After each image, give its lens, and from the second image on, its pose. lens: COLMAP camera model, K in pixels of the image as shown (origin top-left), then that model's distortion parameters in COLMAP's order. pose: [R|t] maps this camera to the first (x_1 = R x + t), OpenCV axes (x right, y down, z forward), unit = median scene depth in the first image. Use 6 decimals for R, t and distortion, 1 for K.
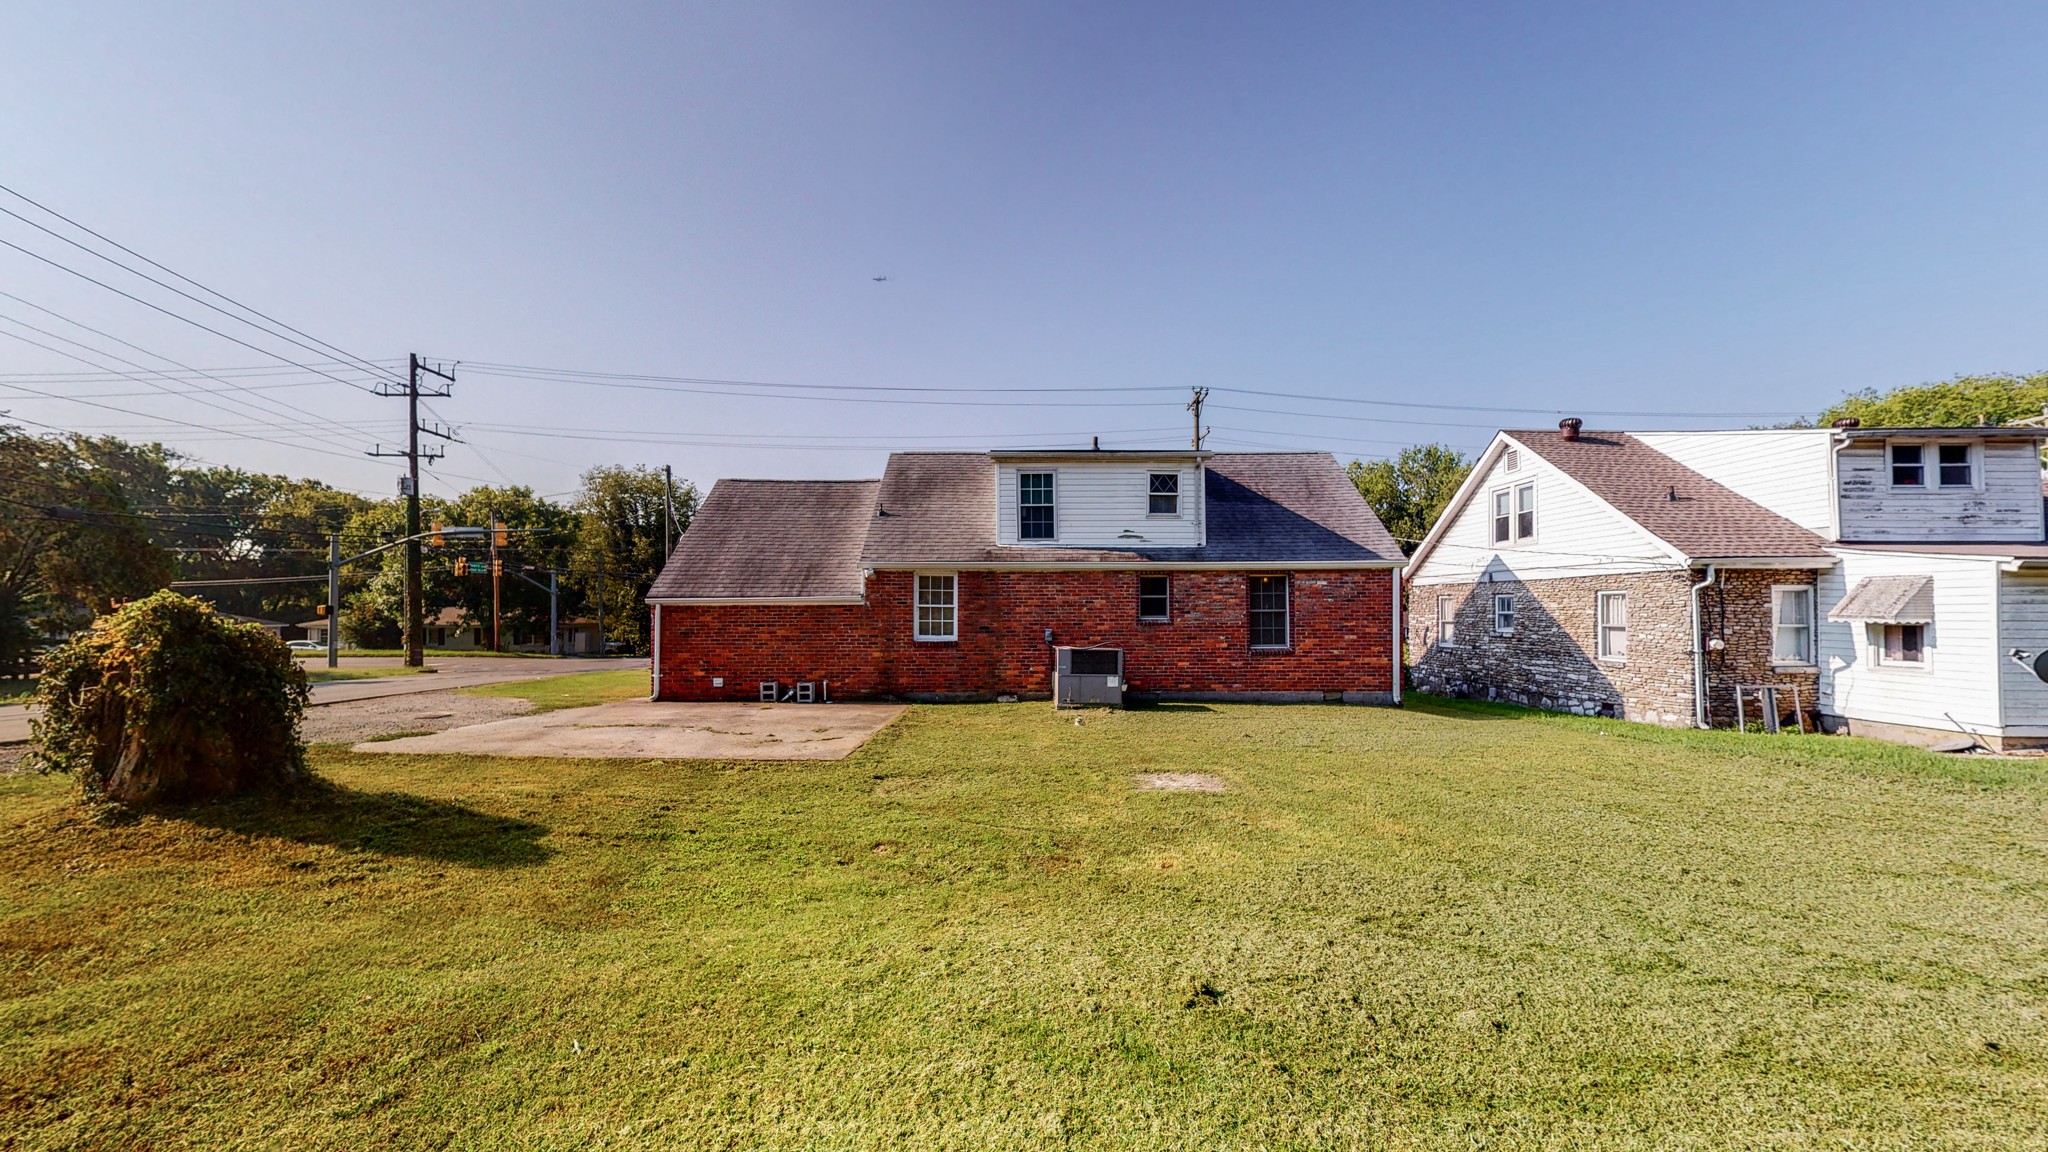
lens RADIAL K [[750.9, 0, 1031.7], [0, 750.9, 513.8], [0, 0, 1]] dist [0.000357, -0.000143]
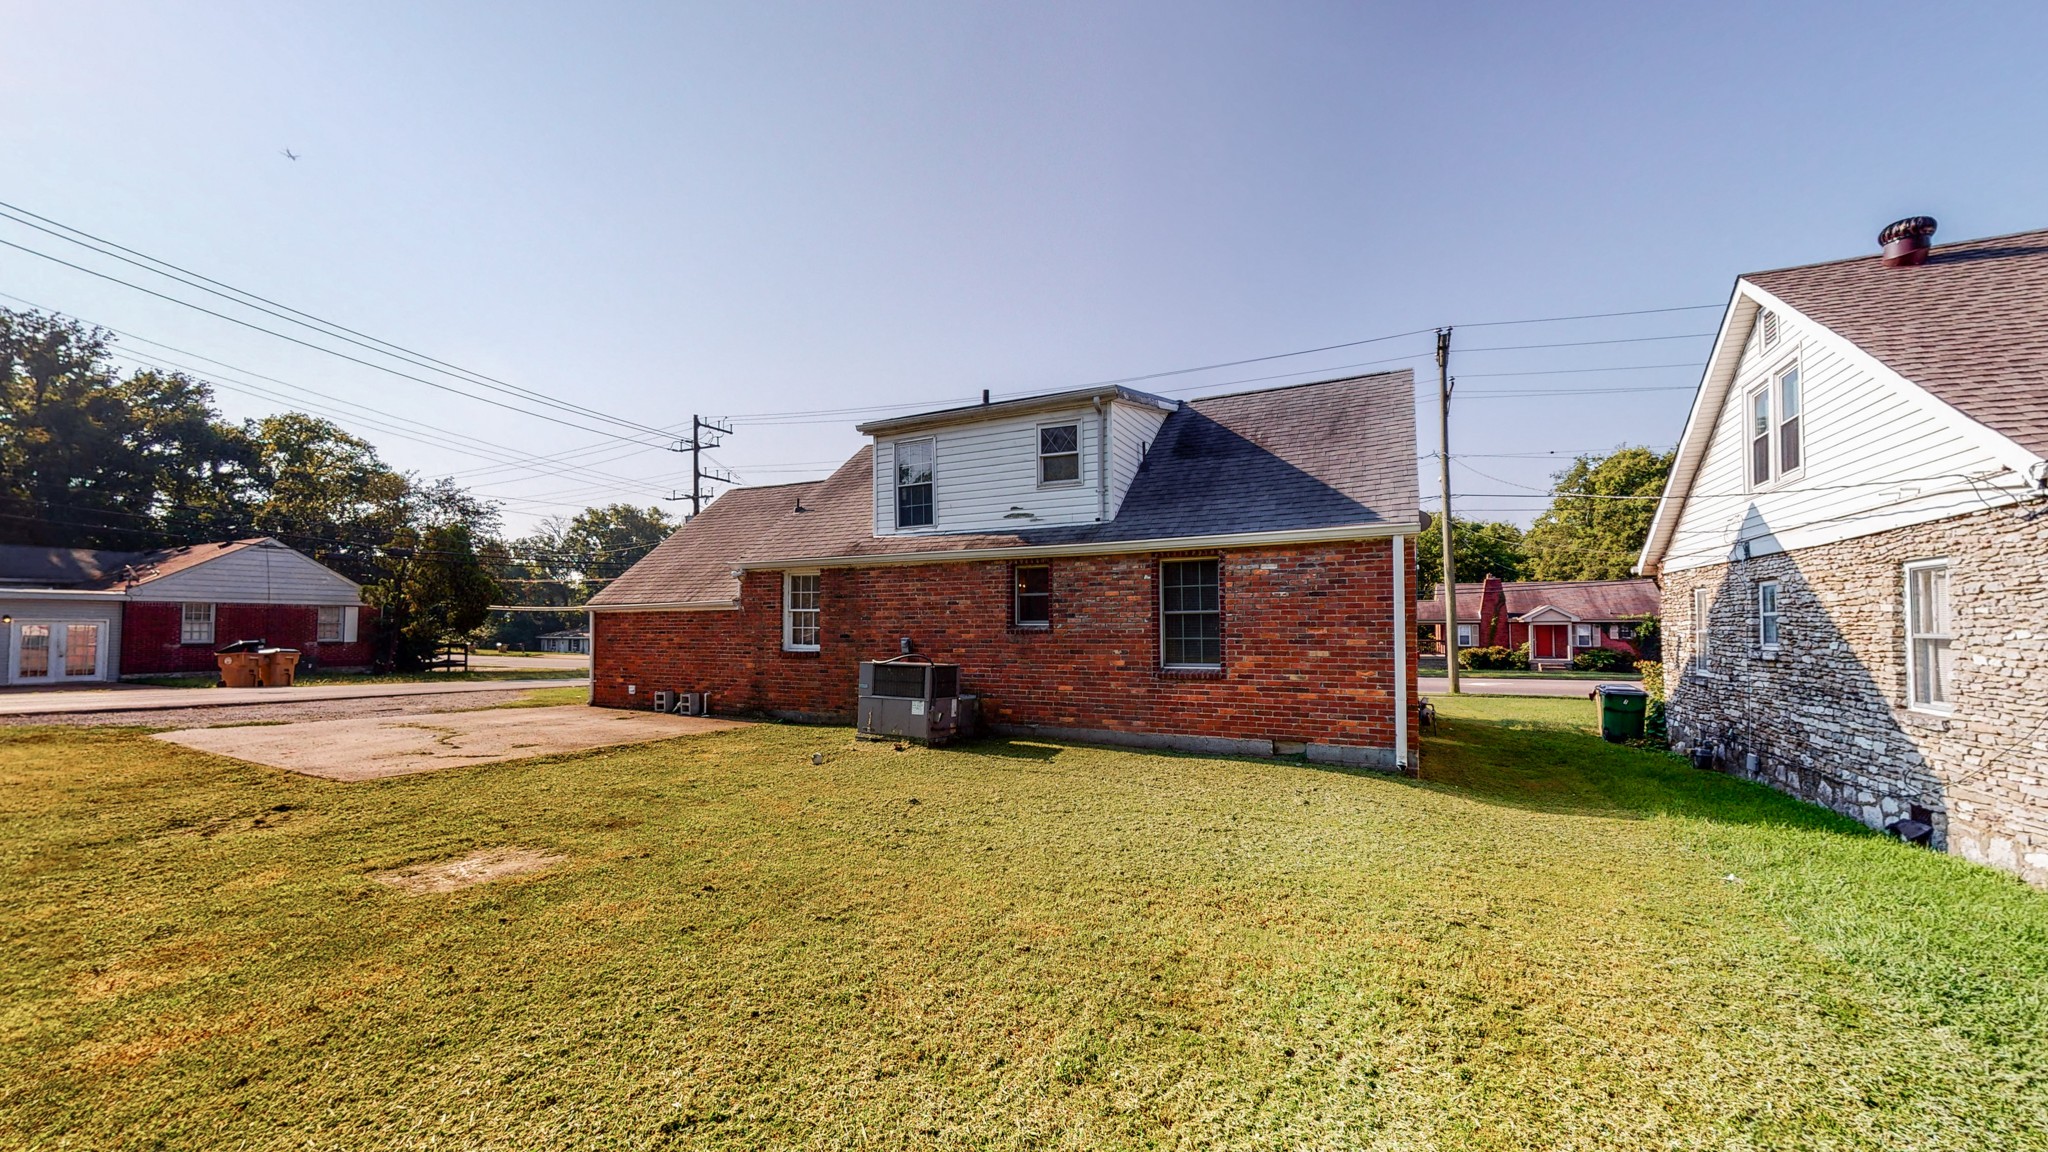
lens RADIAL K [[750.9, 0, 1044.4], [0, 750.9, 534.1], [0, 0, 1]] dist [0.000357, -0.000143]
pose [[0.891186, -0.057503, -0.449978, 0.504902], [0.059508, 0.998181, -0.009703, 0.060047], [0.449717, -0.018130, 0.892987, 0.357363]]
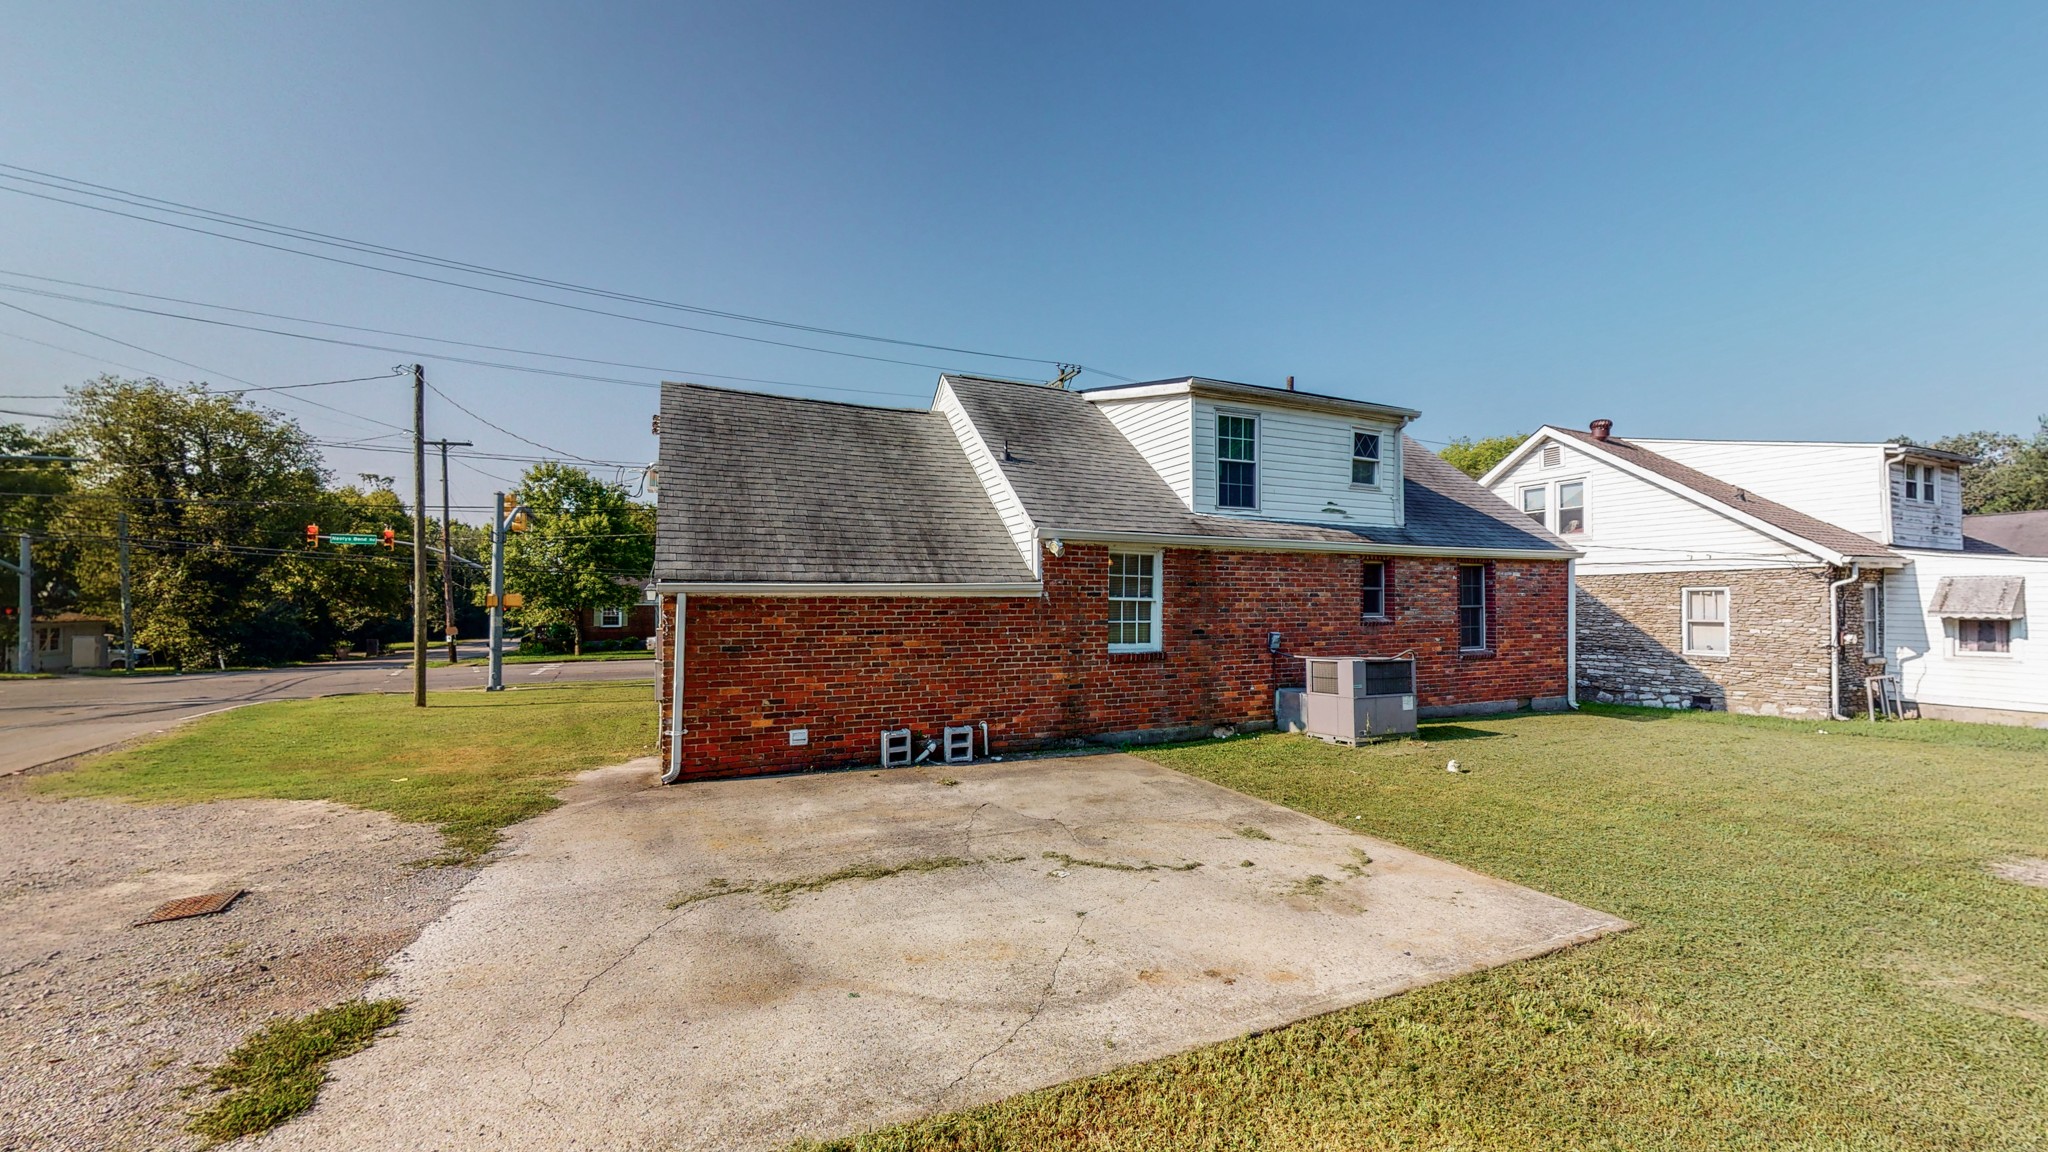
lens RADIAL K [[750.9, 0, 1041.2], [0, 750.9, 529.1], [0, 0, 1]] dist [0.000357, -0.000143]
pose [[0.915917, 0.041002, 0.399267, -0.466789], [-0.053417, 0.998372, 0.020012, 0.051808], [-0.397796, -0.039657, 0.916616, 0.425903]]
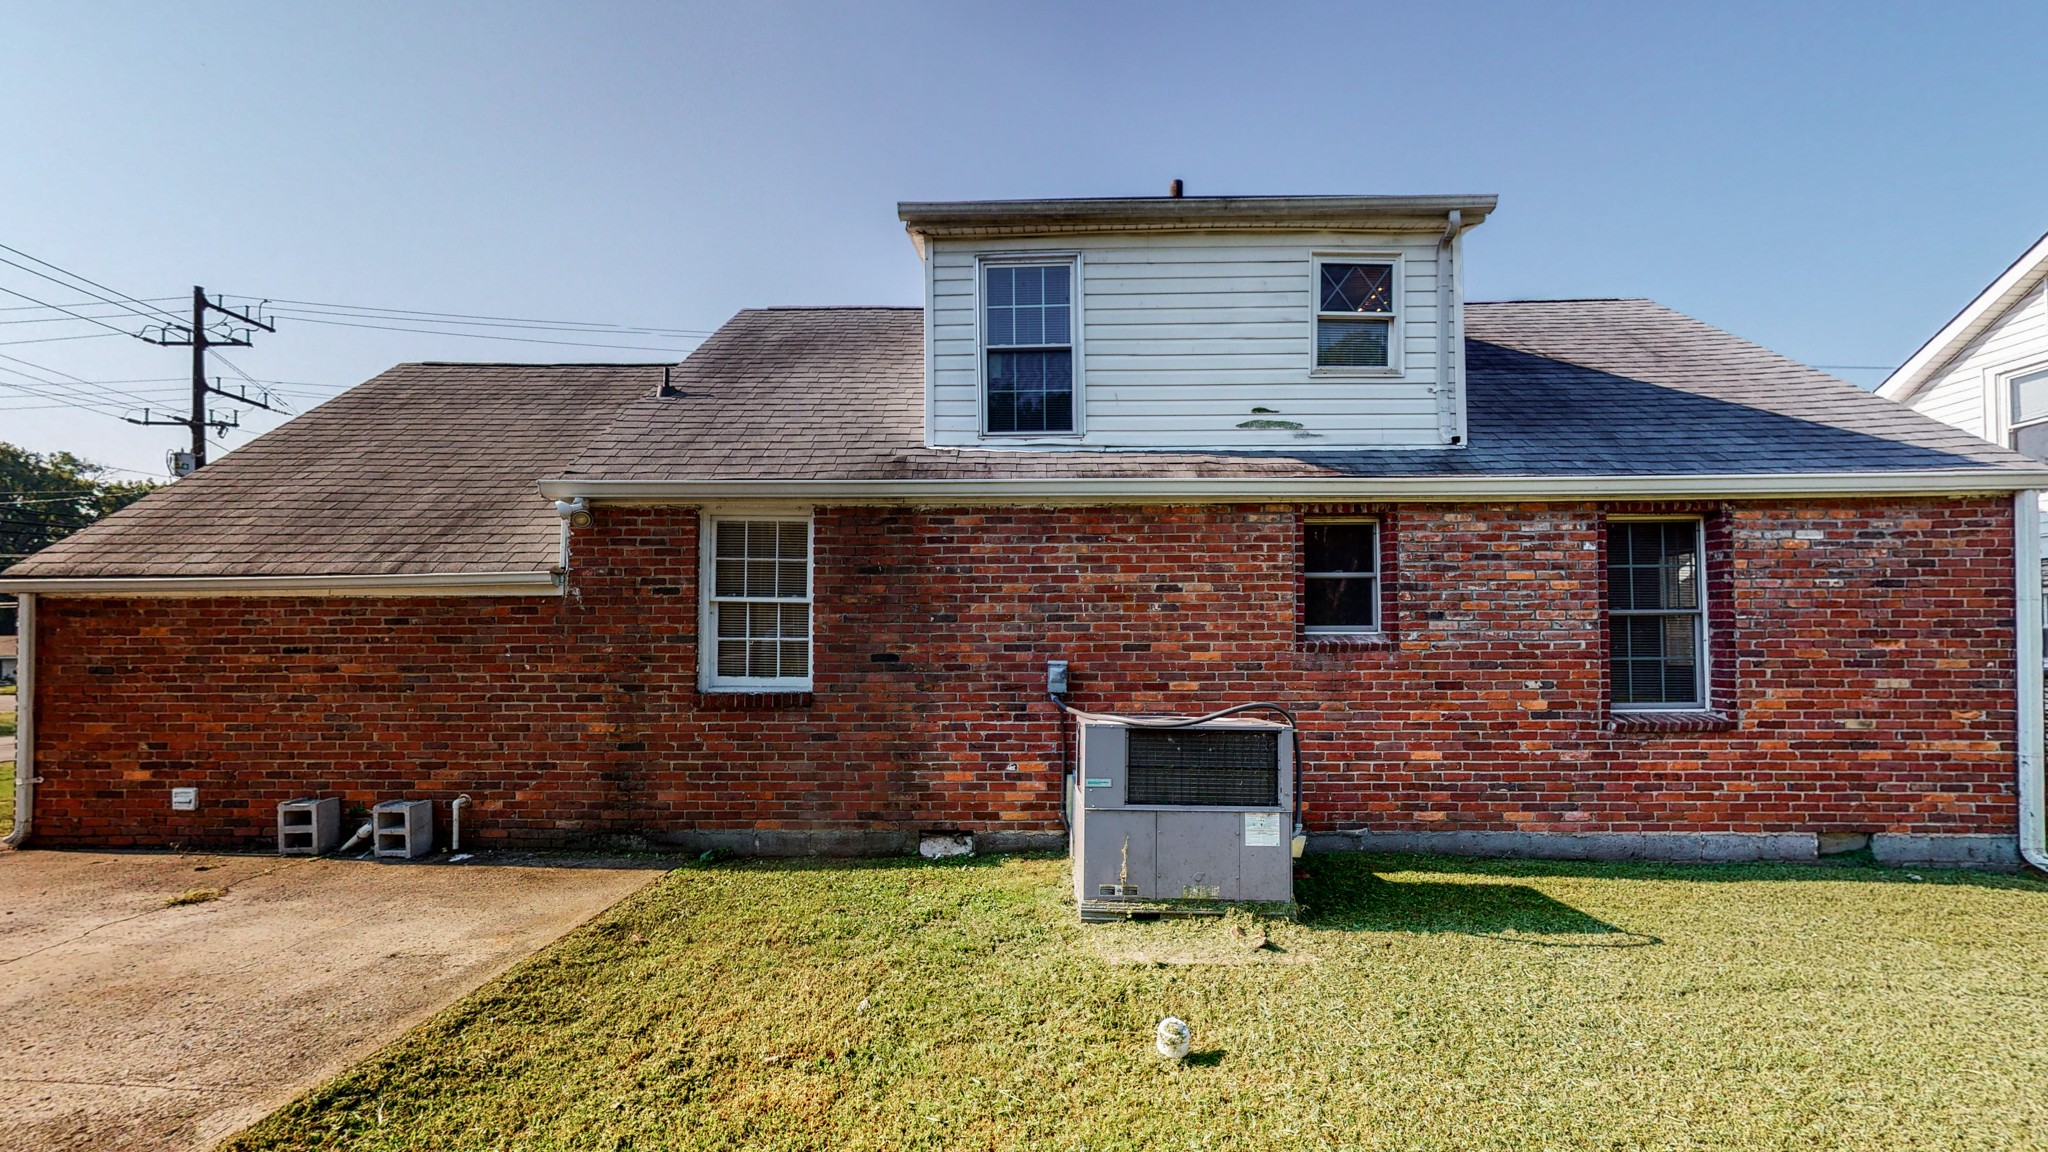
lens RADIAL K [[750.9, 0, 1017.2], [0, 750.9, 580.4], [0, 0, 1]] dist [0.000357, -0.000143]
pose [[0.999373, -0.002969, -0.035272, 0.015440], [0.004708, 0.998771, 0.049331, 0.094553], [0.035082, -0.049466, 0.998160, 0.624257]]
